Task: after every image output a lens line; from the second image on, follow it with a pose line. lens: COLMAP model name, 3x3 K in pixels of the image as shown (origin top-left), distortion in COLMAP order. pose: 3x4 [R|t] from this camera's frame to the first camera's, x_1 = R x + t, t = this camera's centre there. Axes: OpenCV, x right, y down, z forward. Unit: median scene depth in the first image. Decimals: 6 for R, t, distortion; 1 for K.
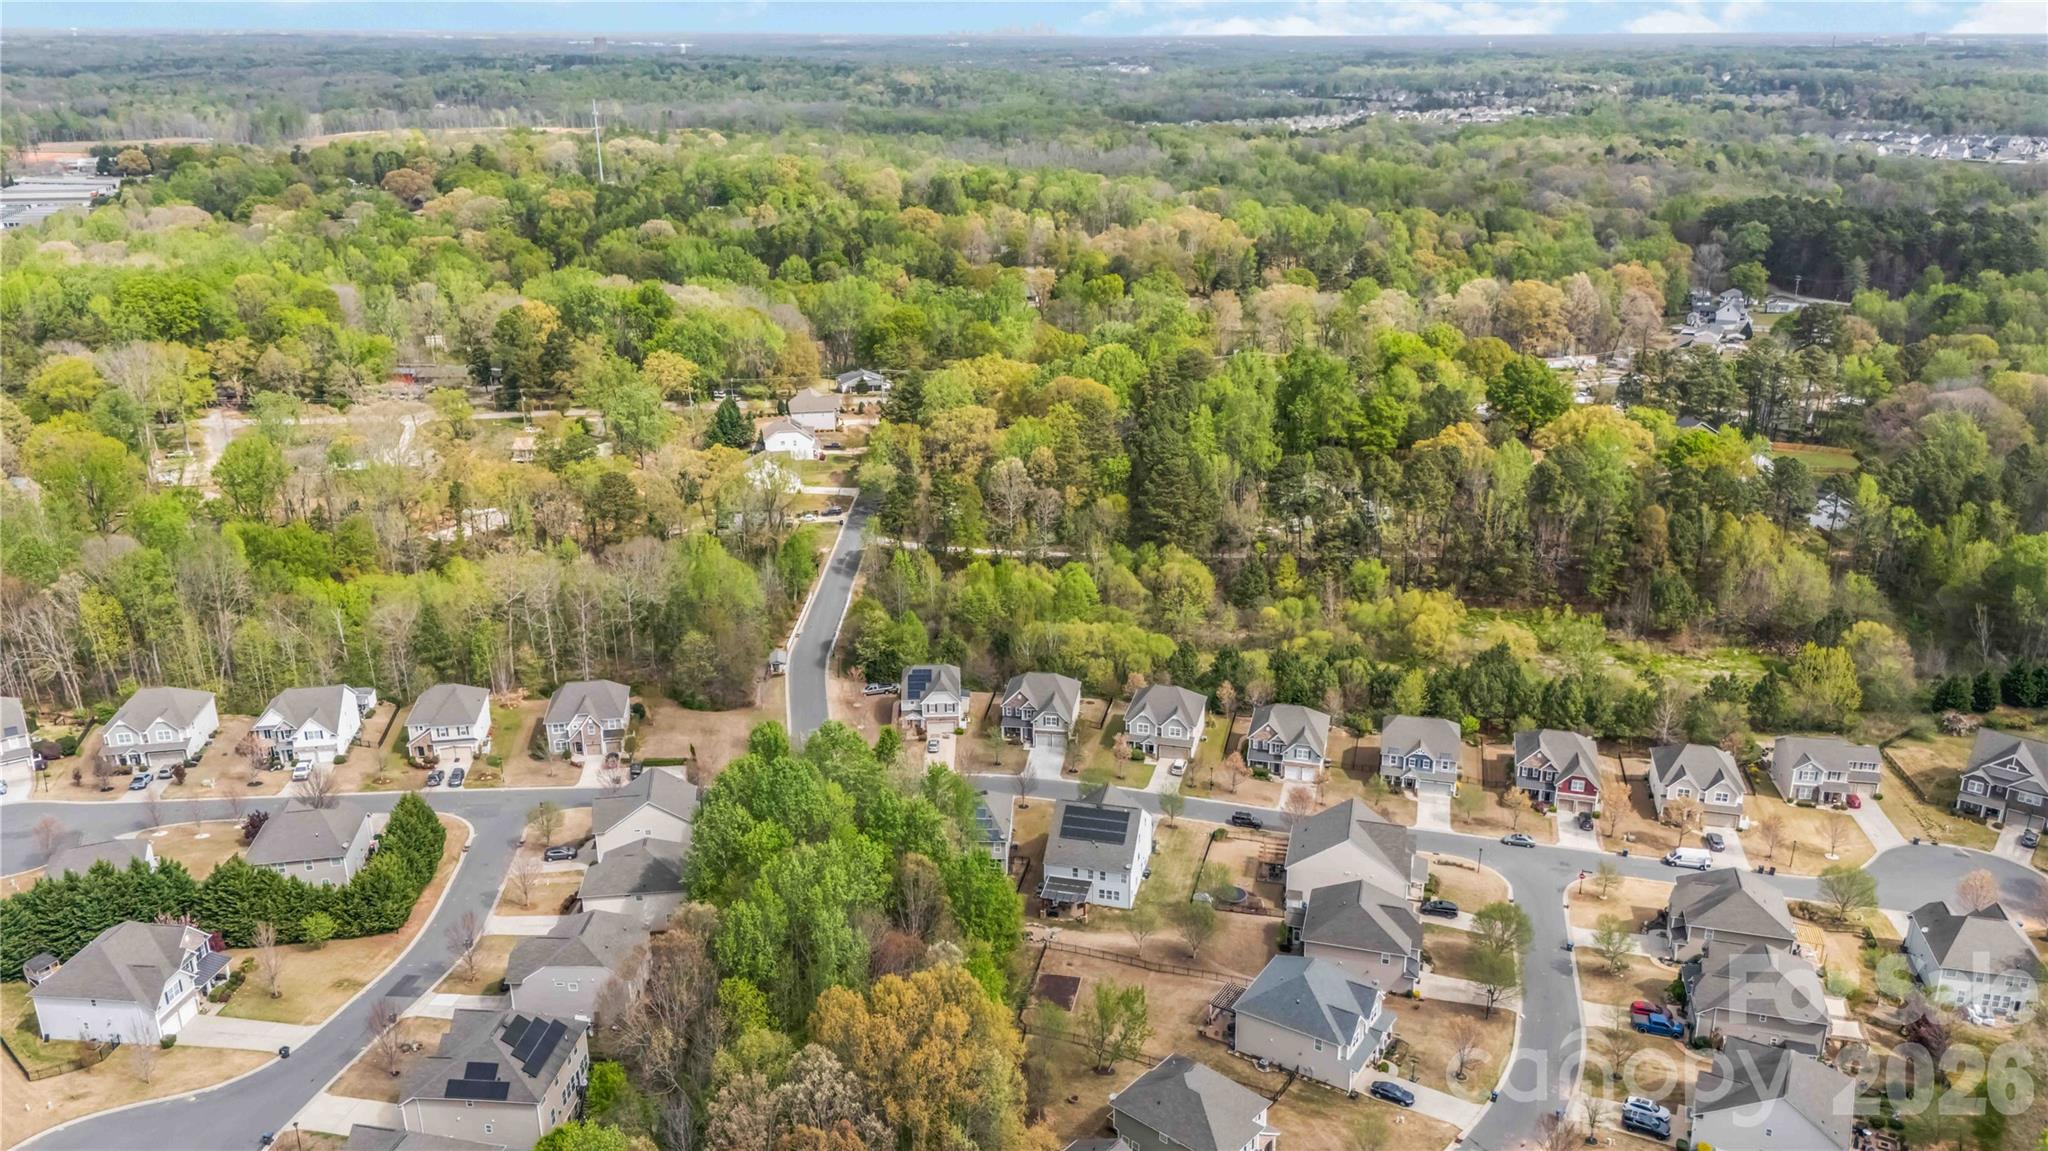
lens RADIAL K [[1512.3, 0, 1027.0], [0, 1512.3, 573.6], [0, 0, 1]] dist [0.065447, -0.062738]
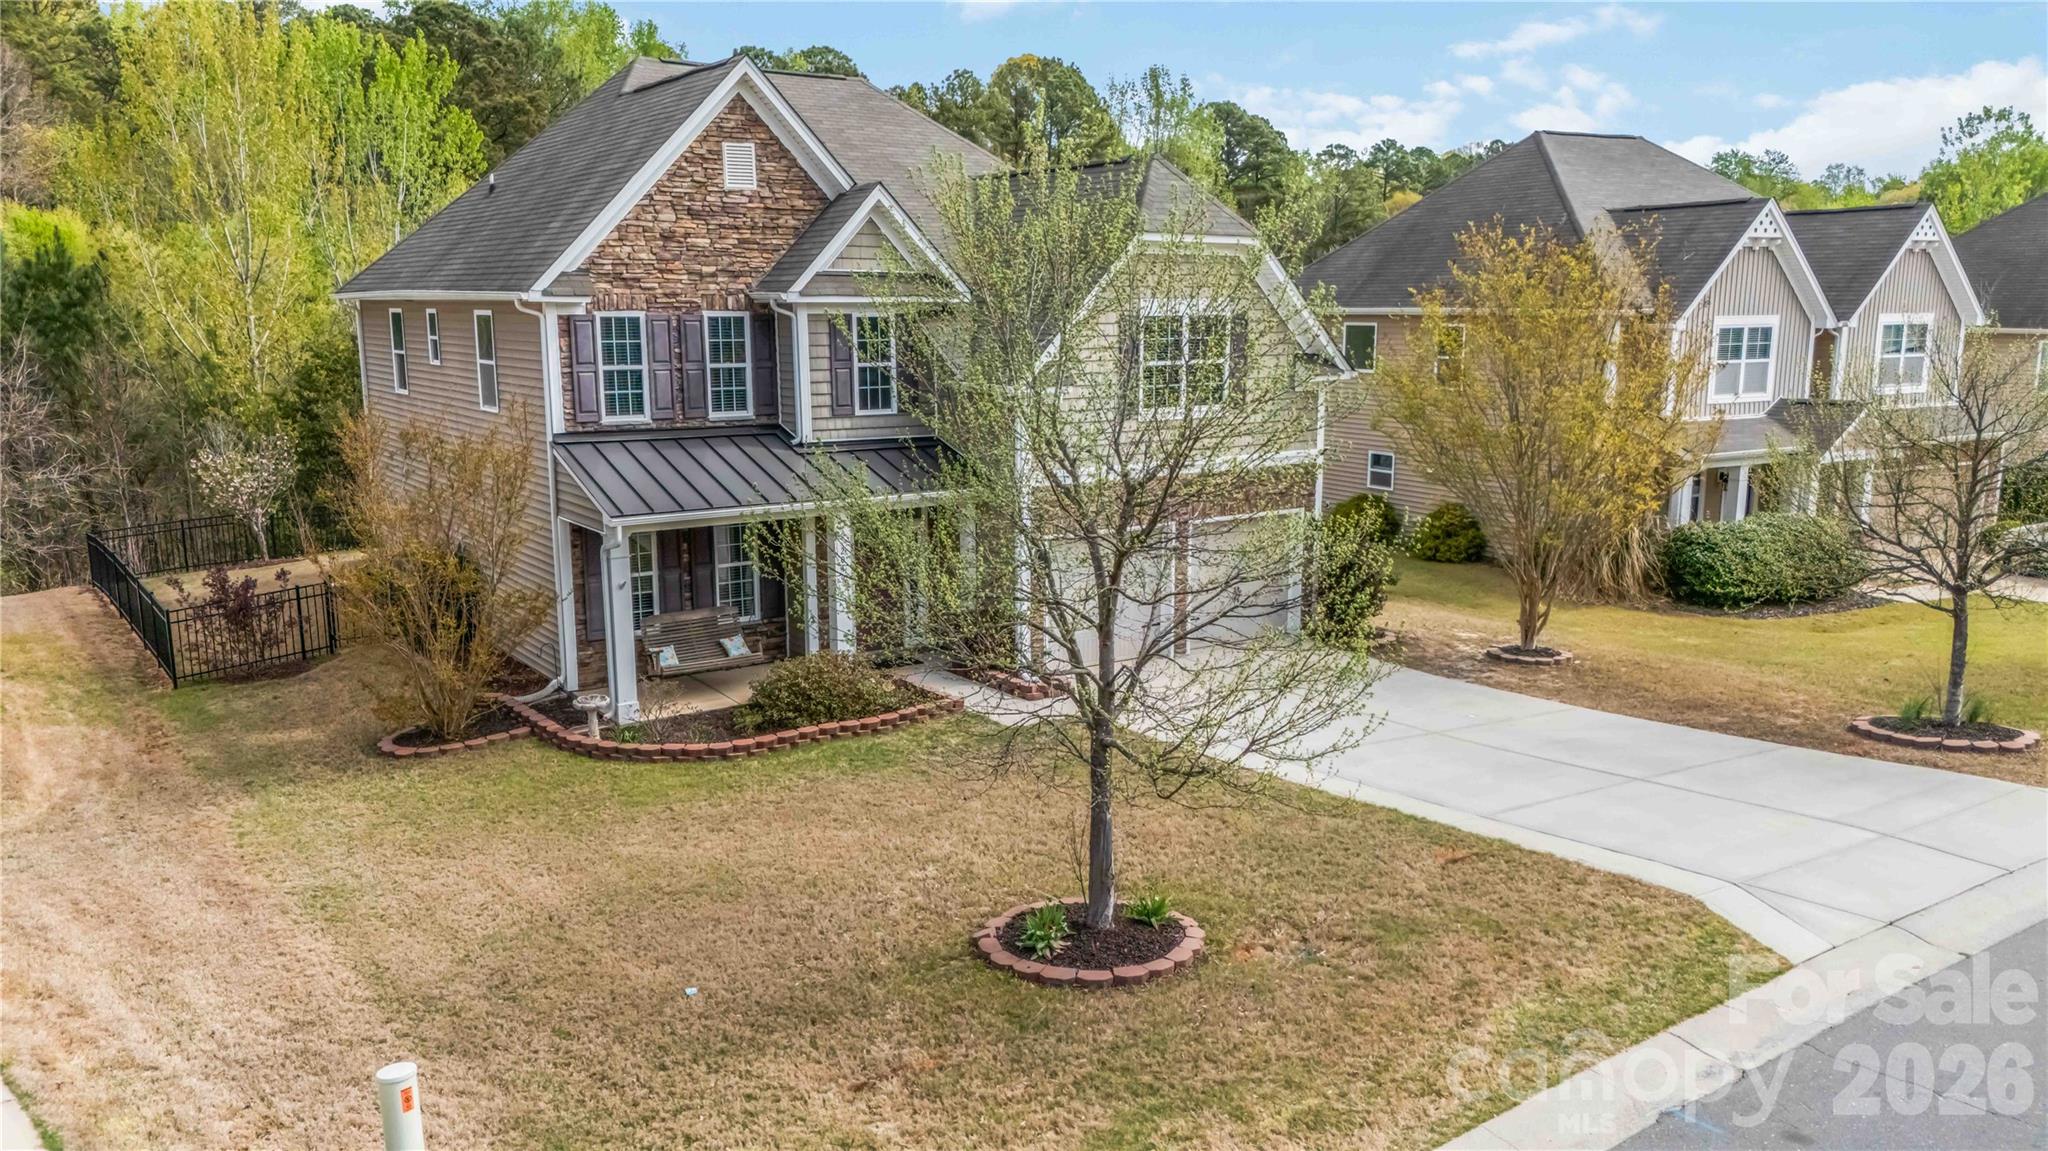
lens RADIAL K [[1512.3, 0, 1025.4], [0, 1512.3, 585.6], [0, 0, 1]] dist [0.065447, -0.062738]
pose [[0.727713, -0.119811, 0.675337, -0.050564], [0.223953, 0.972165, -0.068851, 0.107640], [-0.648290, 0.201347, 0.734289, 0.884816]]
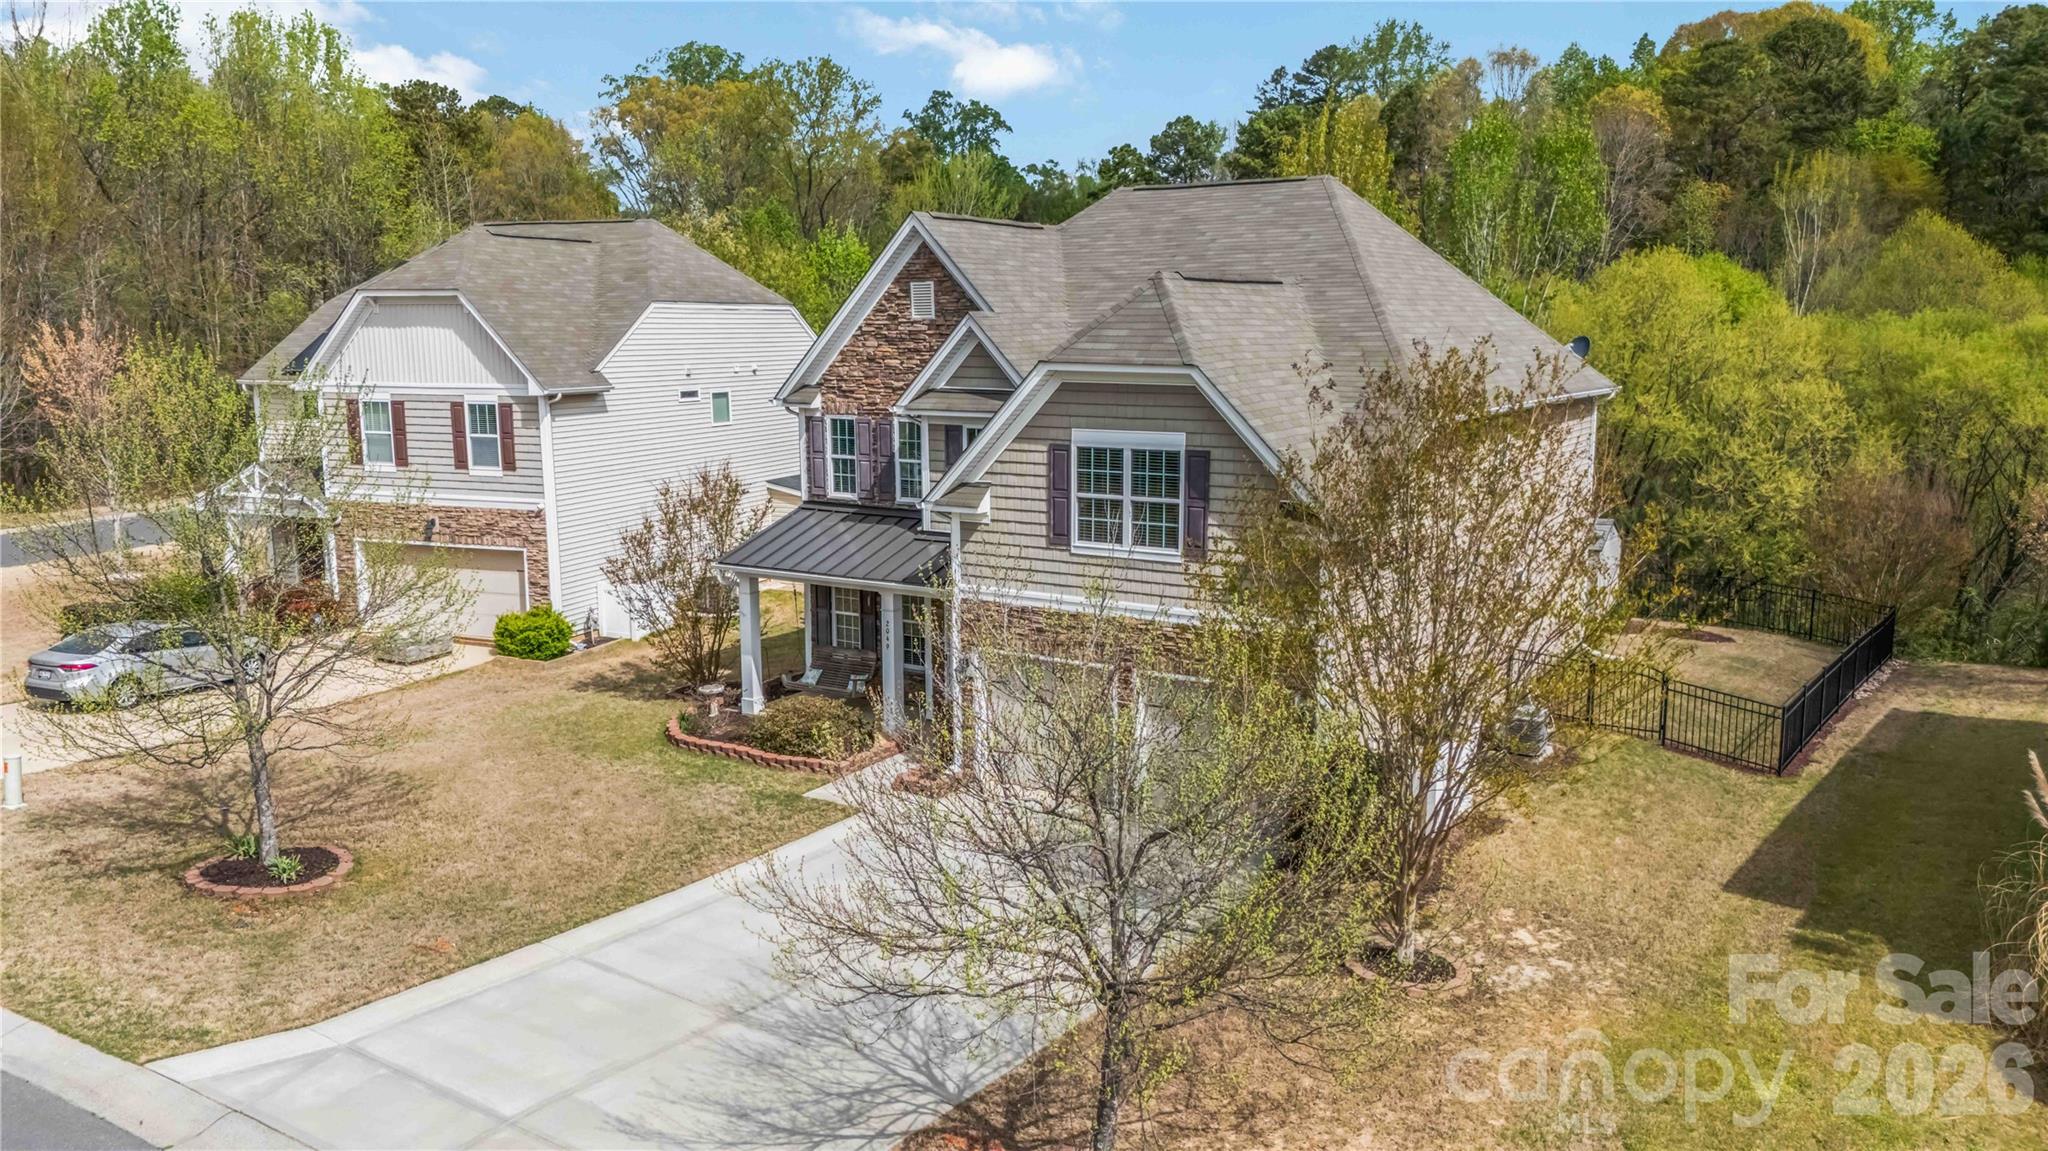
lens RADIAL K [[1512.3, 0, 1028.7], [0, 1512.3, 582.4], [0, 0, 1]] dist [0.065447, -0.062738]
pose [[0.912839, 0.075036, -0.401365, 0.041997], [-0.140032, 0.980887, -0.135101, 0.107174], [0.383556, 0.179530, 0.905900, 0.866732]]
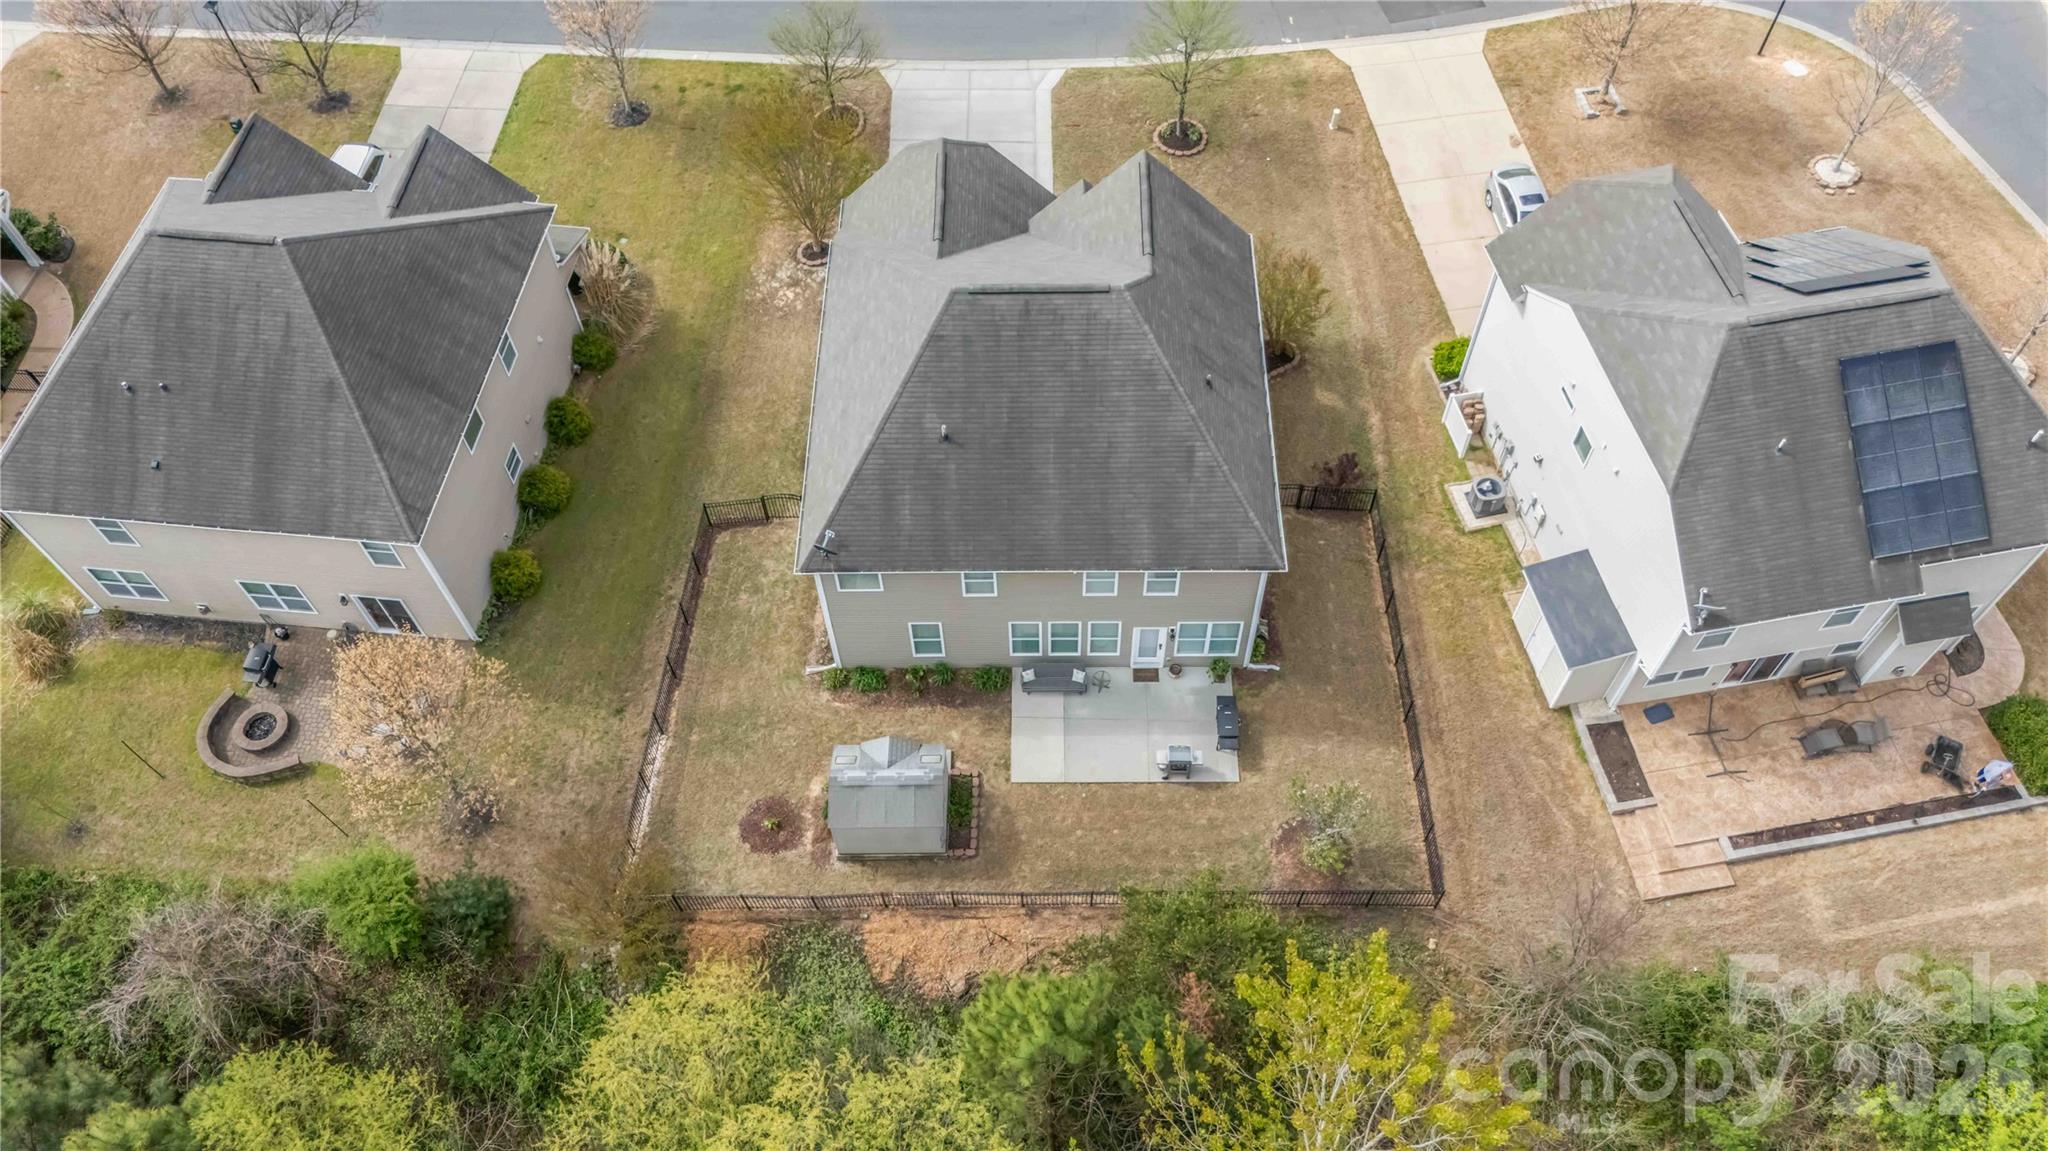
lens RADIAL K [[1512.3, 0, 1022.1], [0, 1512.3, 570.1], [0, 0, 1]] dist [0.065447, -0.062738]
pose [[-0.989978, 0.130394, -0.054232, 0.021843], [-0.019351, 0.255149, 0.966708, -0.068301], [0.139891, 0.958069, -0.250069, 1.025531]]
